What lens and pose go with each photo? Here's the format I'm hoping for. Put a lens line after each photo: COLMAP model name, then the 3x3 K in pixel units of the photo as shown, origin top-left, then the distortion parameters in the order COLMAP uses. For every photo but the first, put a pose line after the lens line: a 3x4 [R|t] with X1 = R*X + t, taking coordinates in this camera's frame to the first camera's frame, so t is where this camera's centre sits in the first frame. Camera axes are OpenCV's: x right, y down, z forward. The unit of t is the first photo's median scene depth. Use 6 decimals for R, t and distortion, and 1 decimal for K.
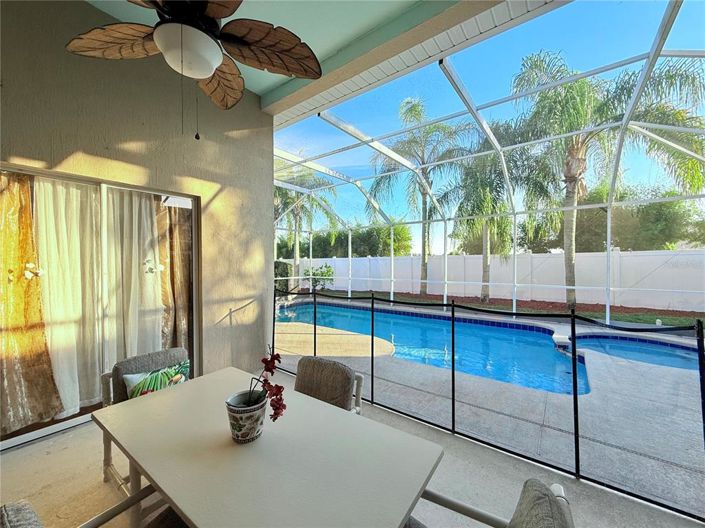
lens RADIAL K [[281.4, 0, 354.2], [0, 281.4, 265.8], [0, 0, 1]] dist [0.000303, -0.000223]
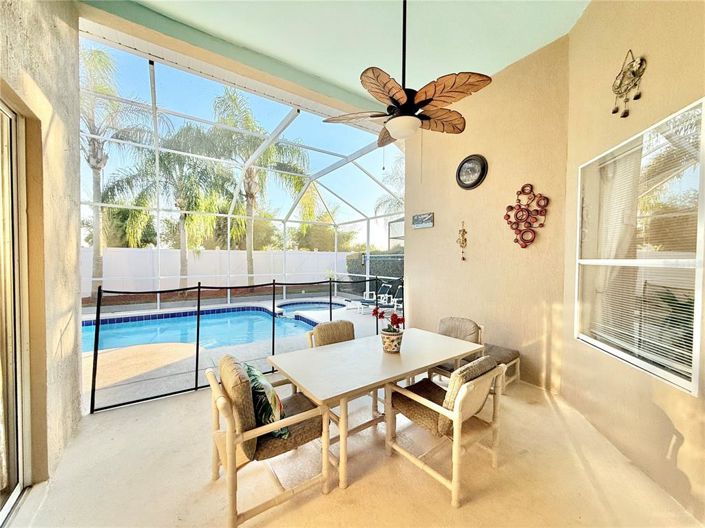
lens RADIAL K [[248.1, 0, 340.5], [0, 248.1, 268.9], [0, 0, 1]] dist [-0.000923, -0.000023]
pose [[0.384214, -0.031778, 0.922697, -0.177024], [-0.003450, 0.999351, 0.035854, -0.000142], [-0.923238, -0.016958, 0.383855, 0.132882]]
